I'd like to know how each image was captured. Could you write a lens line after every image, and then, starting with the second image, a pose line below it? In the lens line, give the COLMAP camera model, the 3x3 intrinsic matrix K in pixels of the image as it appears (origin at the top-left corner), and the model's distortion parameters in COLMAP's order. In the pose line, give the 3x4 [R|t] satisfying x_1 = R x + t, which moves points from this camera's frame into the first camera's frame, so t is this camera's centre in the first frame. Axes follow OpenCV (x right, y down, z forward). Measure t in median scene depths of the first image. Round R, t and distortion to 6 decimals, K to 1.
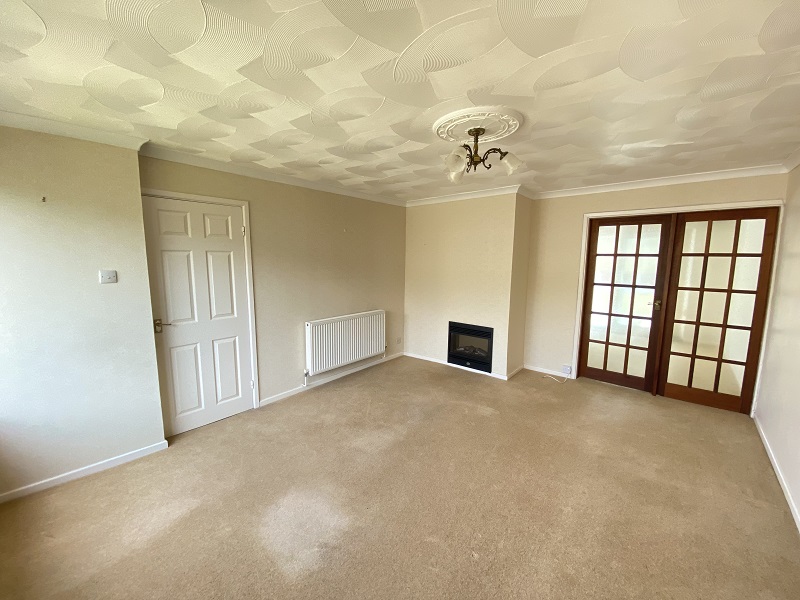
lens RADIAL K [[322.1, 0, 401.5], [0, 322.1, 297.1], [0, 0, 1]] dist [0.003163, -0.008638]
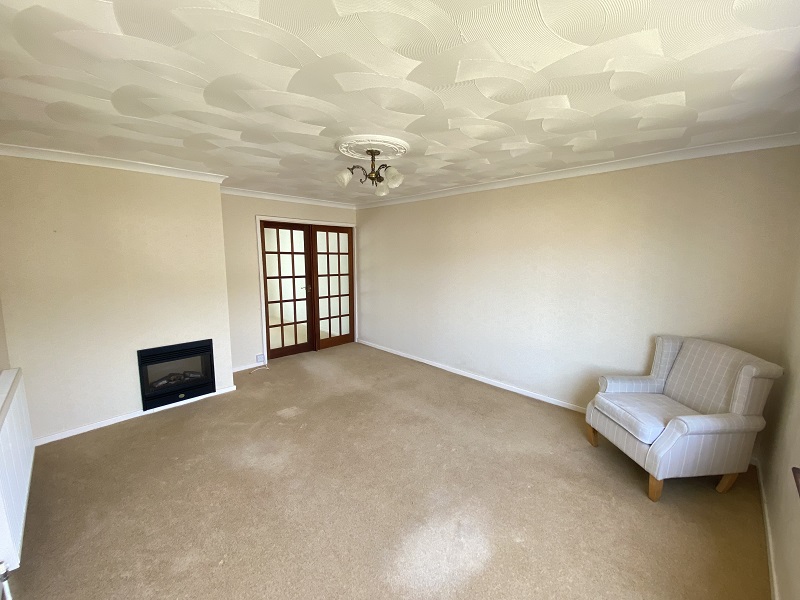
lens RADIAL K [[322.1, 0, 398.1], [0, 322.1, 295.0], [0, 0, 1]] dist [0.003163, -0.008638]
pose [[0.072987, -0.128442, 0.989028, -0.570775], [0.117316, 0.985894, 0.119377, -0.069494], [-0.990409, 0.107315, 0.087026, 0.486170]]
